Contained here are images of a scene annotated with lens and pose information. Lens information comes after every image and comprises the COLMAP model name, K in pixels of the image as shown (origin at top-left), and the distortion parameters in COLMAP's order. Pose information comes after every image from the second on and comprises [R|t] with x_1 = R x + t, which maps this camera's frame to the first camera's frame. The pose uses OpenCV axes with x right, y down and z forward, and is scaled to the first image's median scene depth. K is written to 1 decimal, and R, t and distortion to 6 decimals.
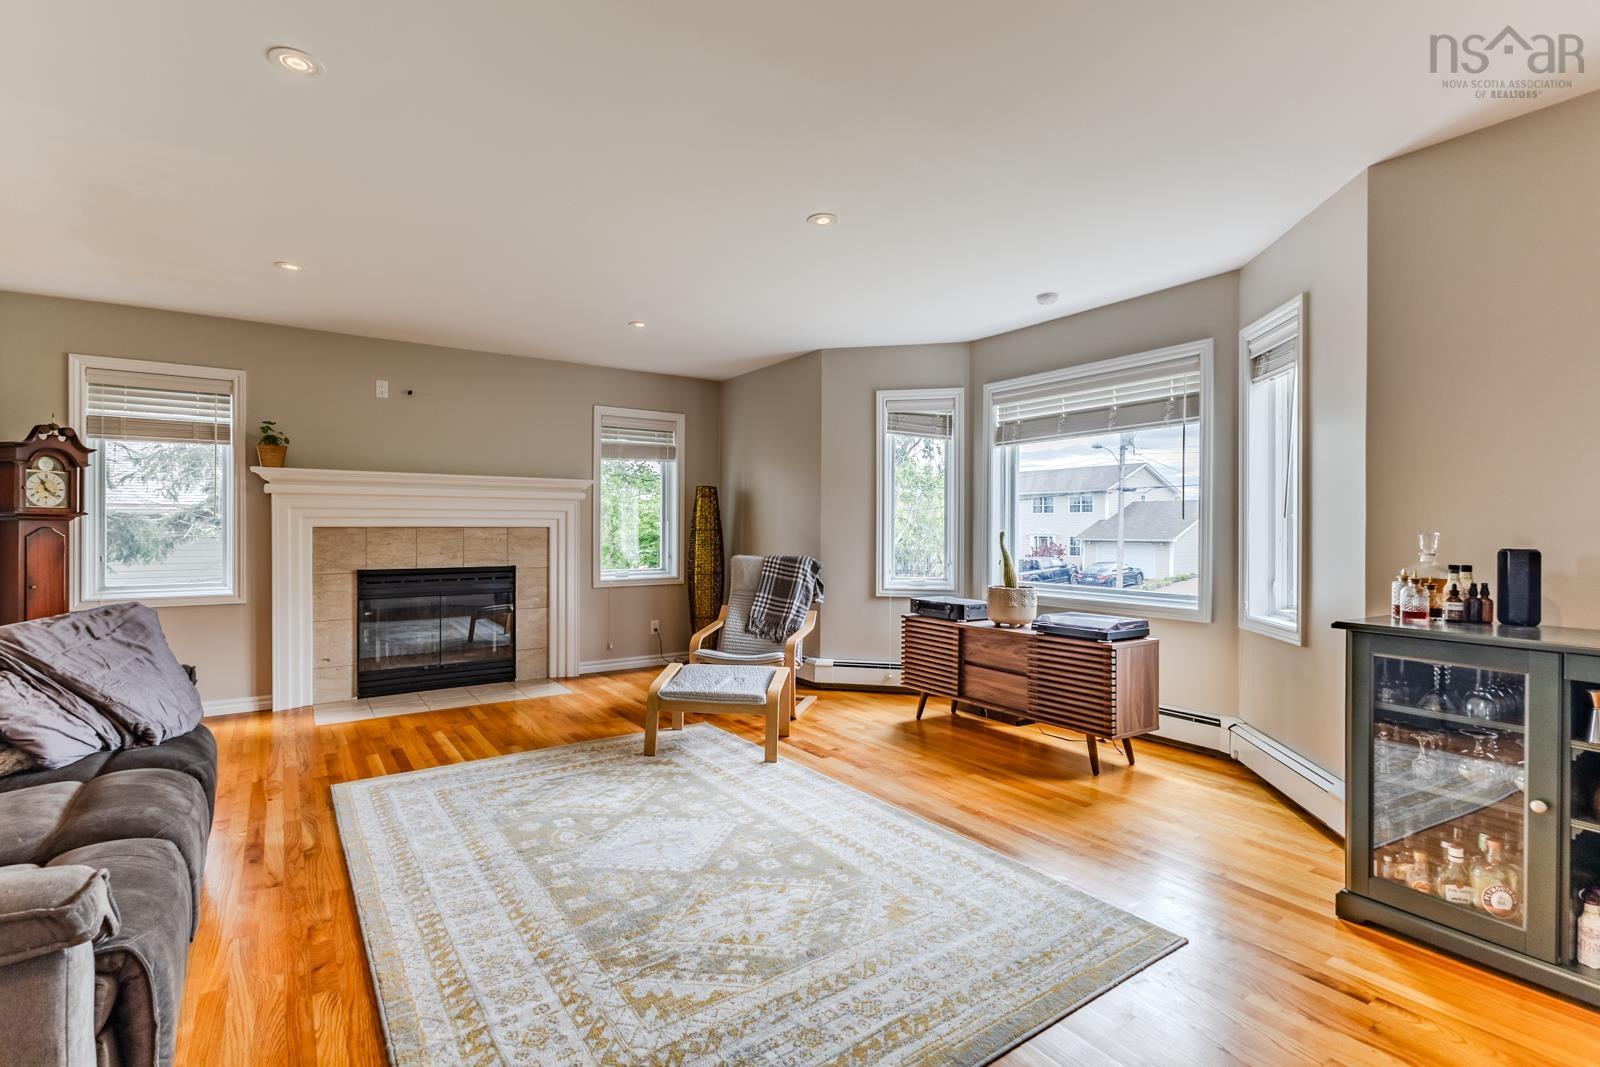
lens RADIAL K [[742.6, 0, 794.1], [0, 742.6, 529.8], [0, 0, 1]] dist [0.004237, 0.000209]
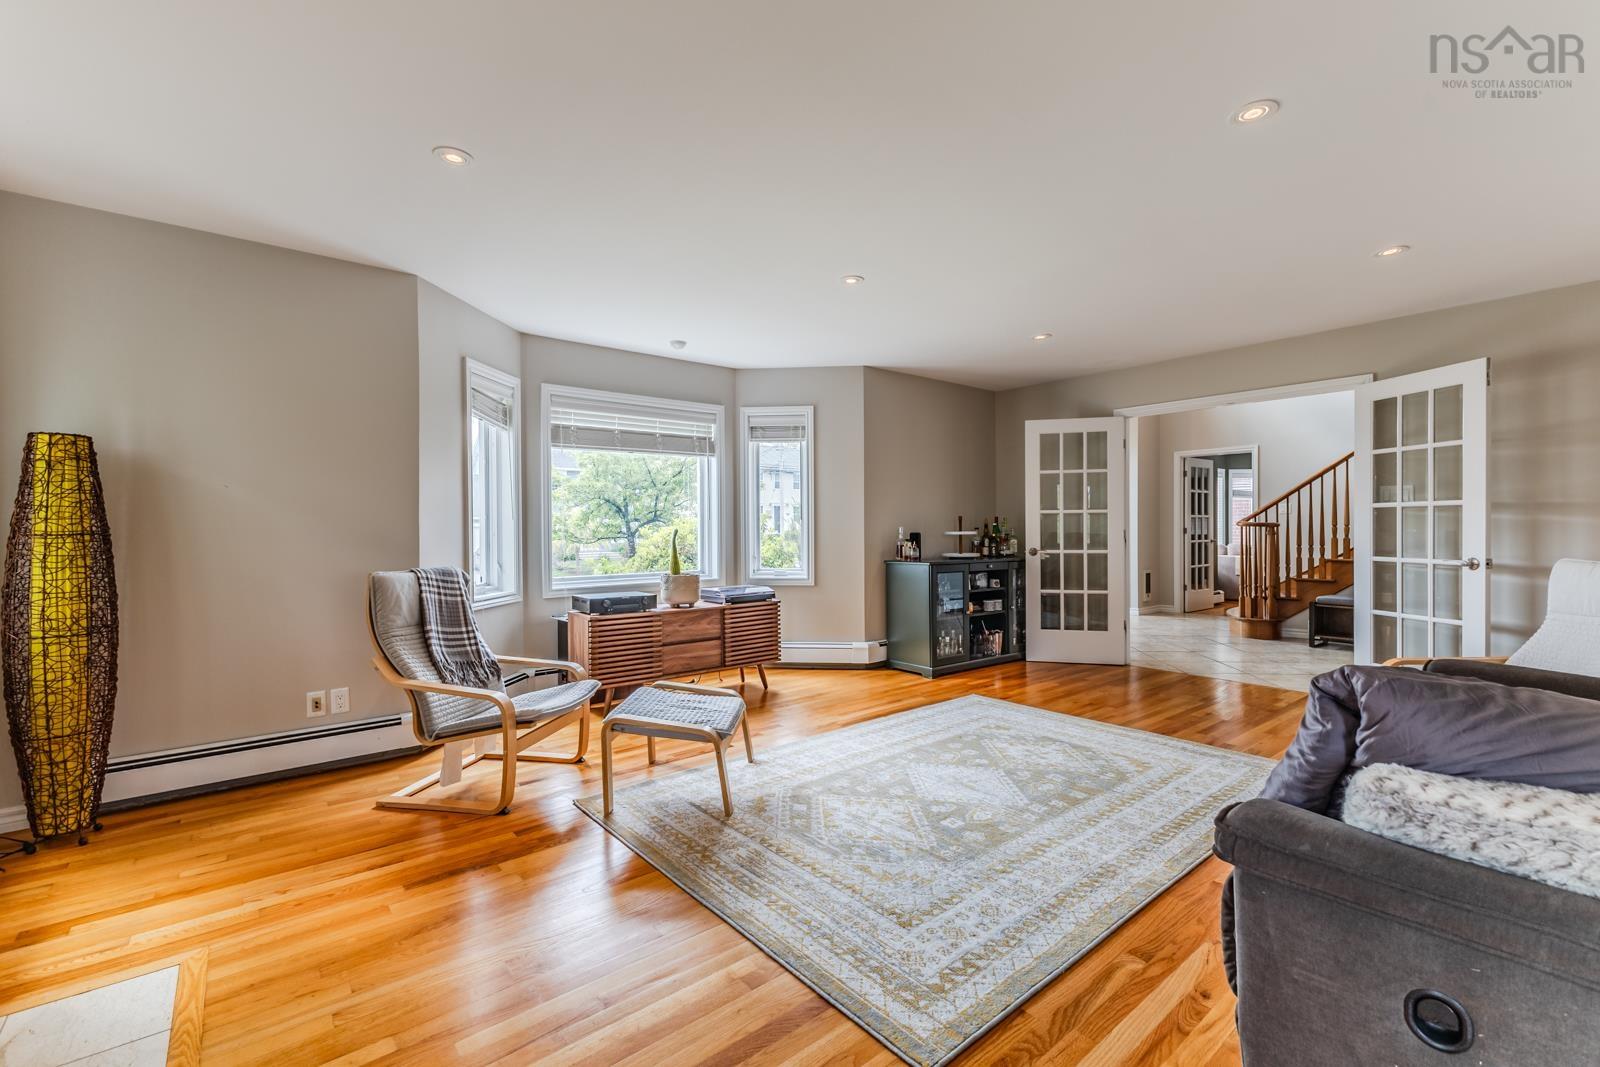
lens RADIAL K [[692.0, 0, 794.1], [0, 692.0, 532.5], [0, 0, 1]] dist [0.013588, 0.000120]
pose [[-0.086865, -0.003481, 0.996214, -0.984925], [0.009777, 0.999943, 0.004347, 0.005960], [-0.996172, 0.010117, -0.086826, 1.055780]]
